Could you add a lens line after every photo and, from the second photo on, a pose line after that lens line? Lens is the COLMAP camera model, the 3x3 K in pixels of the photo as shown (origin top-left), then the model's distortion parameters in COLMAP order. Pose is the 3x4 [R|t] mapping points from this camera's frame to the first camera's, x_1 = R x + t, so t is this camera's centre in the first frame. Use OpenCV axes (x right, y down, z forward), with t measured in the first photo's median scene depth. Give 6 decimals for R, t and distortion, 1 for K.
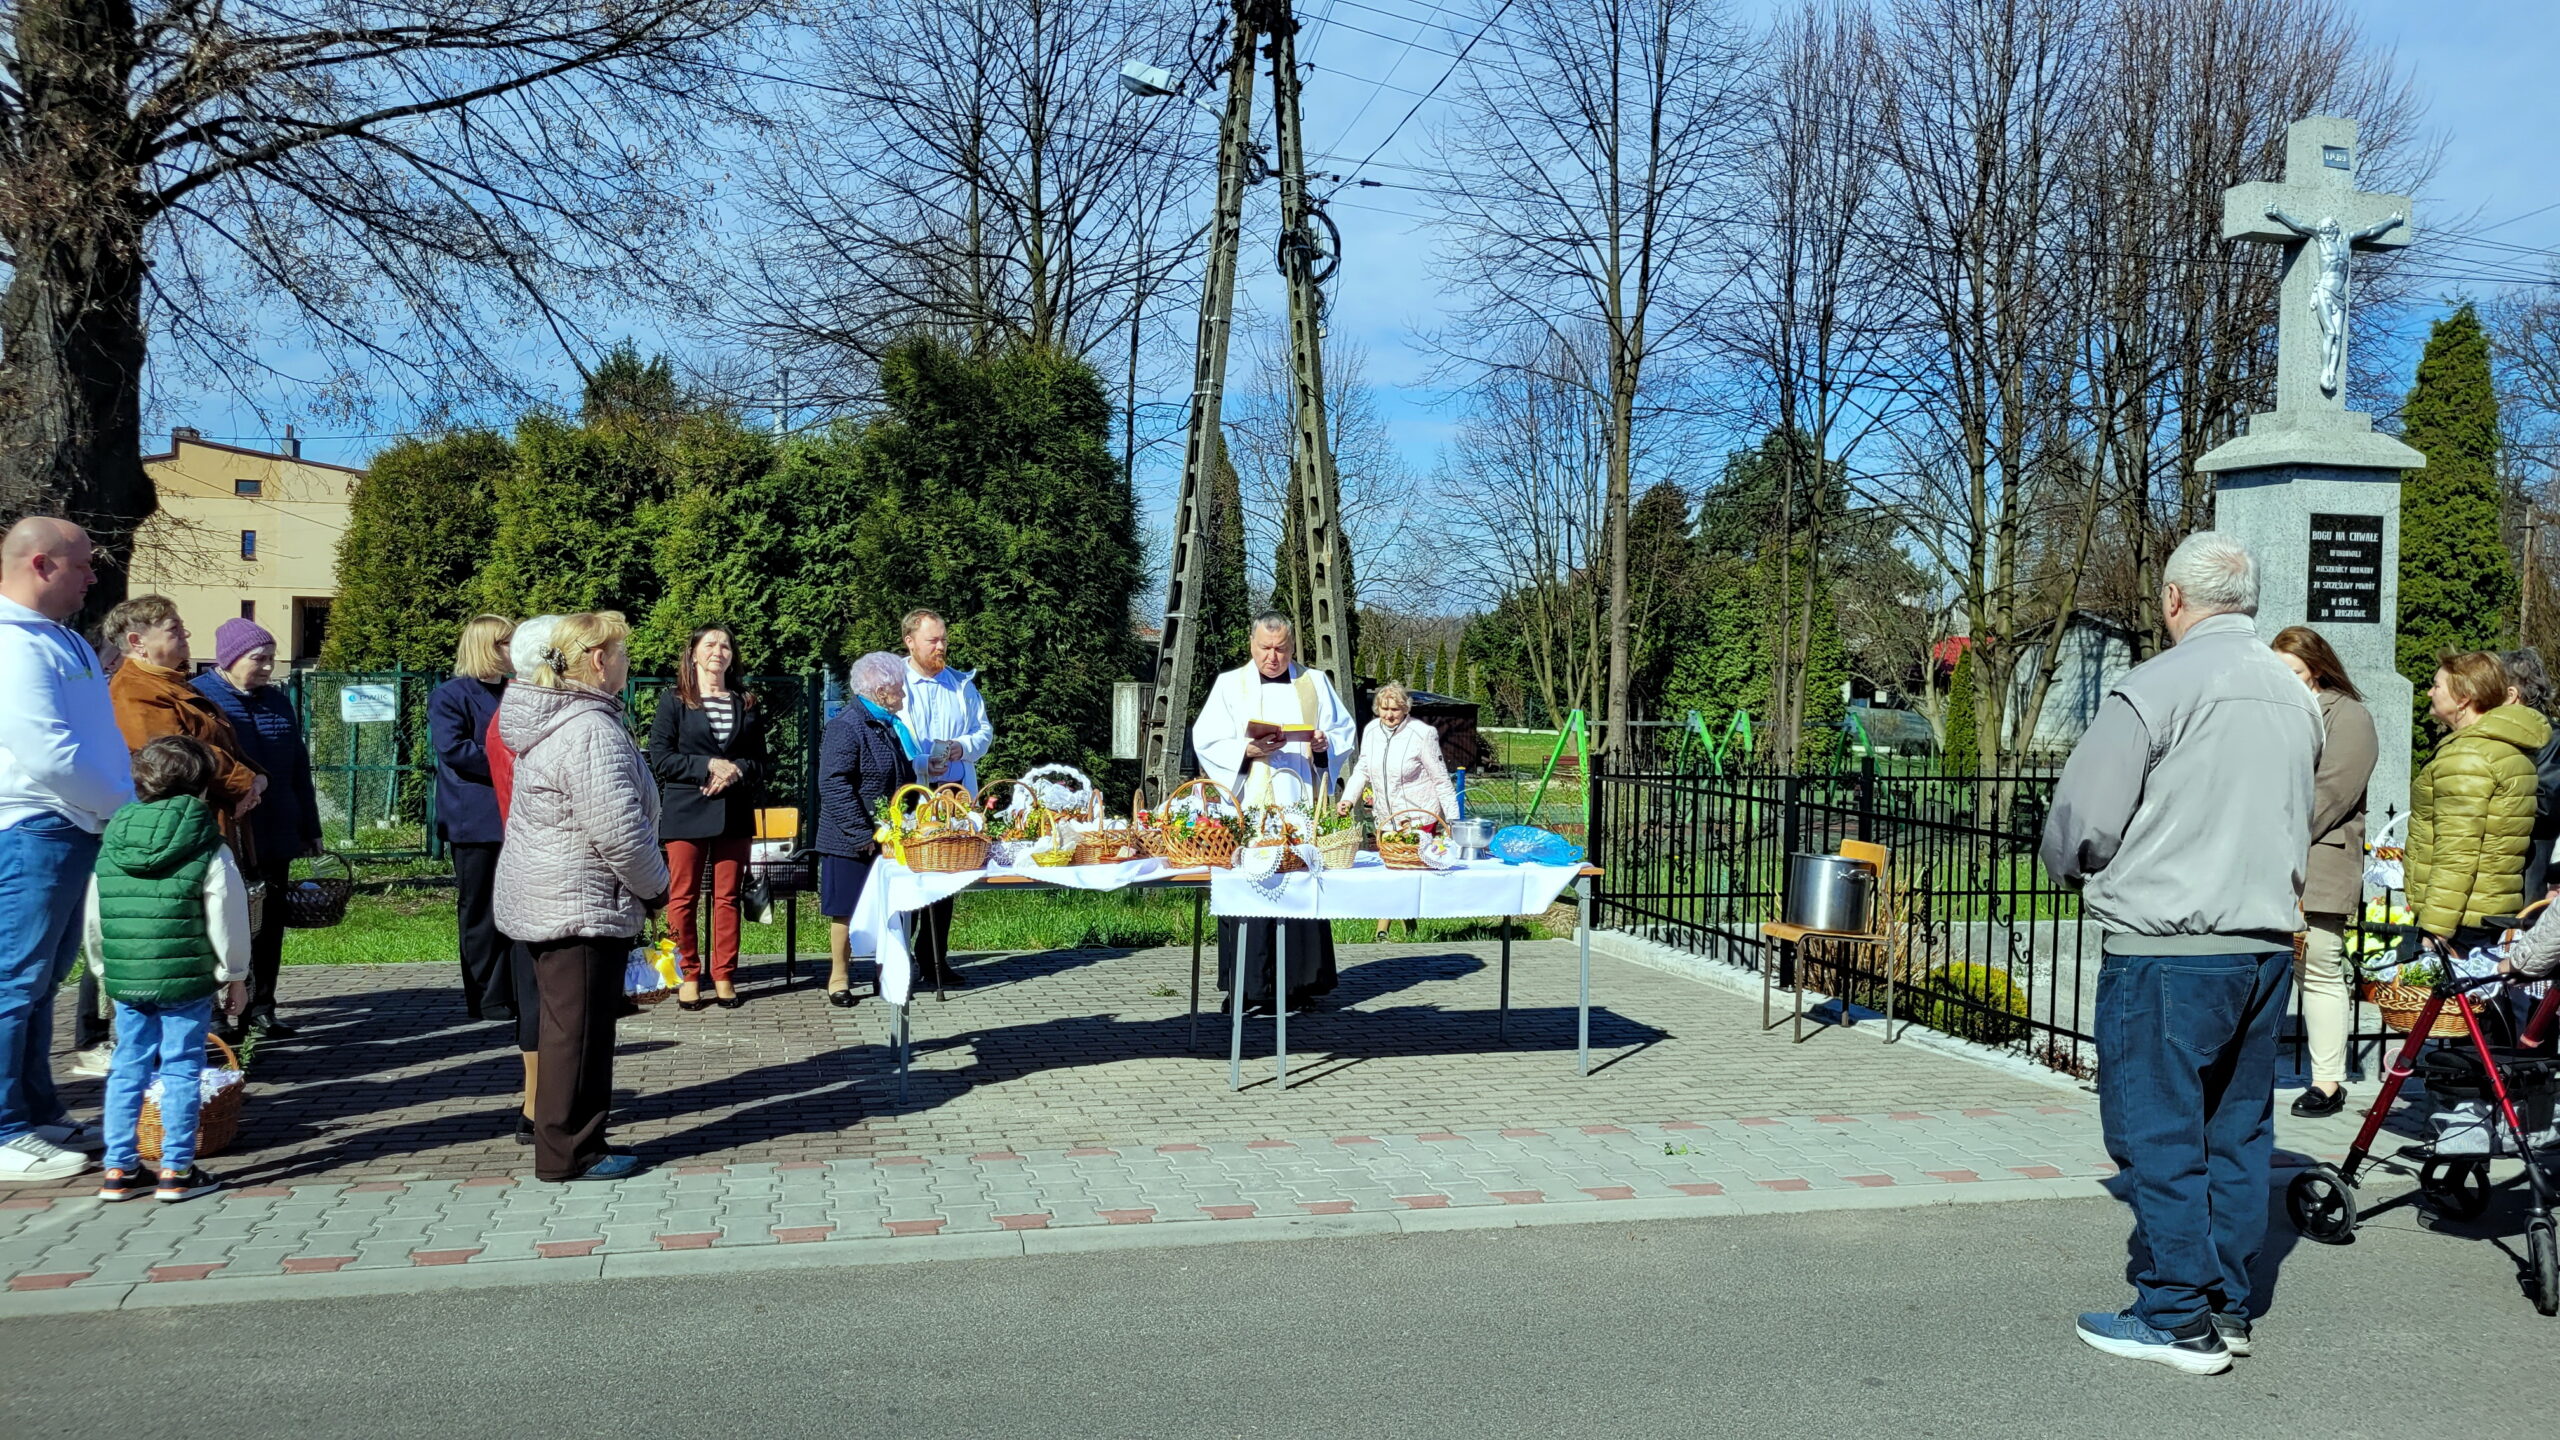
lens RADIAL K [[1875.5, 0, 1291.4], [0, 1875.5, 695.3], [0, 0, 1]] dist [0.006951, 0.000294]
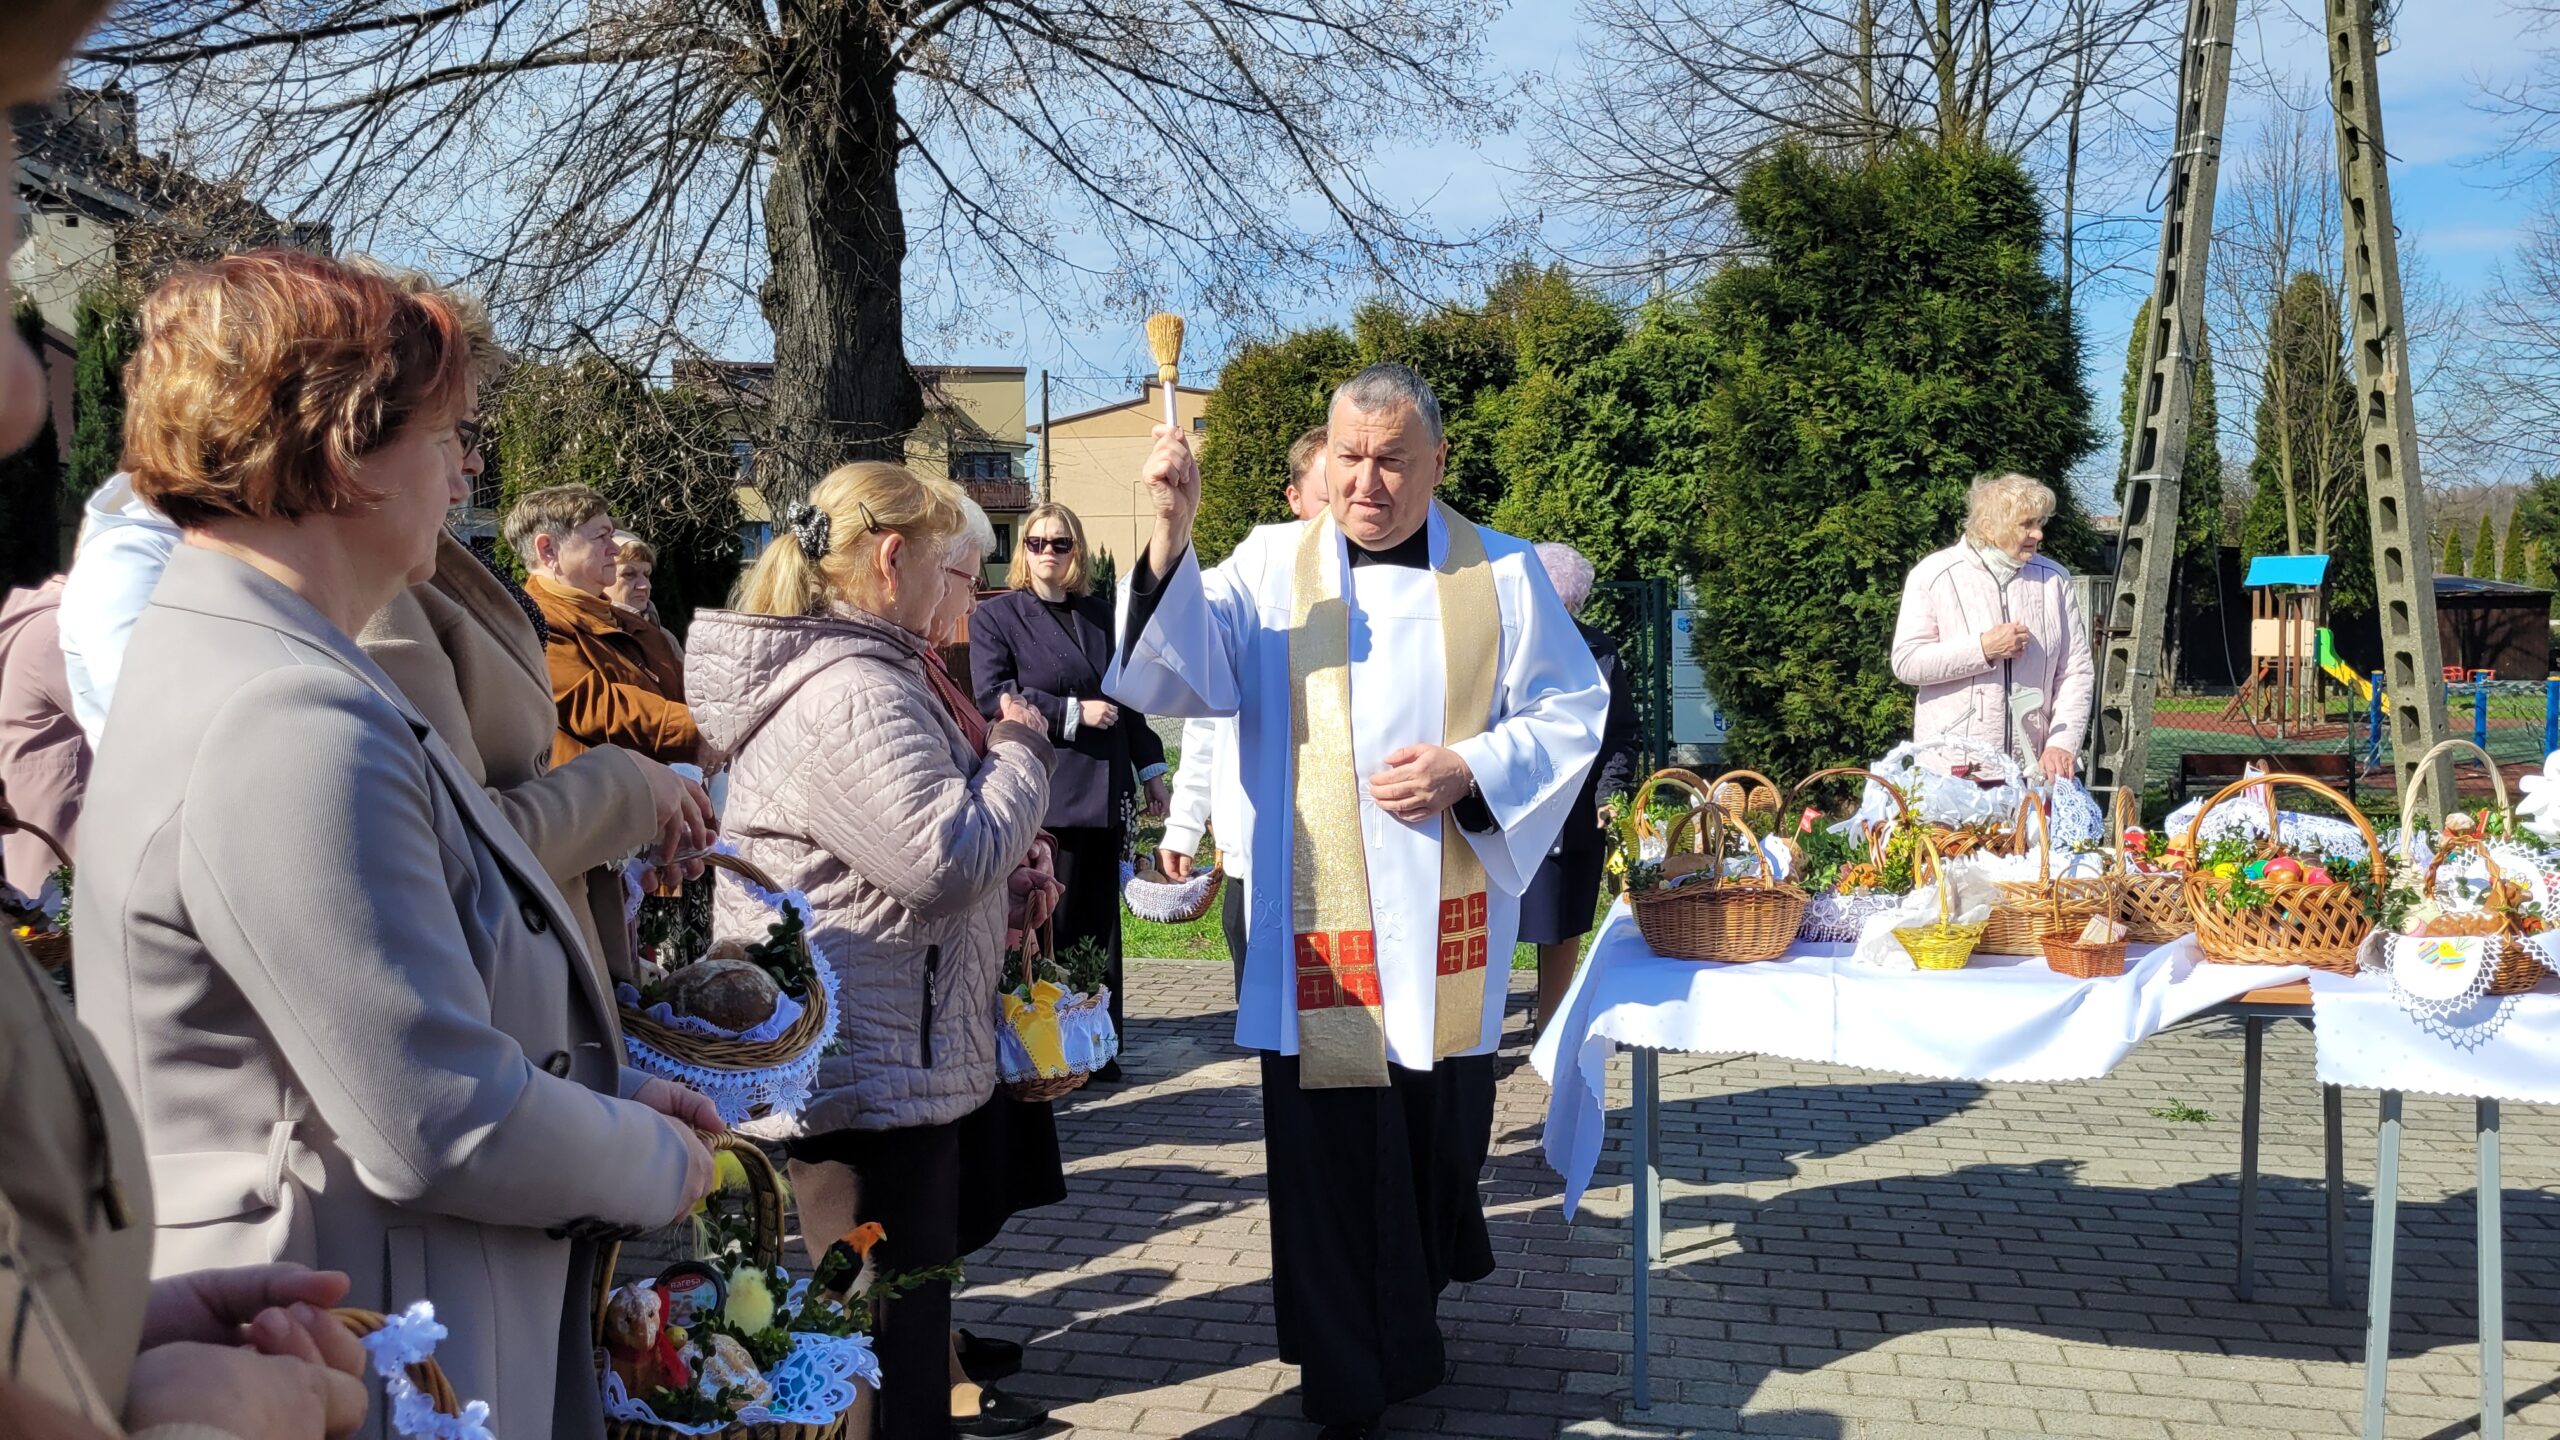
lens RADIAL K [[1875.5, 0, 1291.4], [0, 1875.5, 695.3], [0, 0, 1]] dist [0.006951, 0.000294]
pose [[0.889094, -0.000801, -0.457724, -0.020748], [0.024098, 0.998694, 0.045061, -0.000537], [0.457090, -0.051094, 0.887952, 0.190789]]
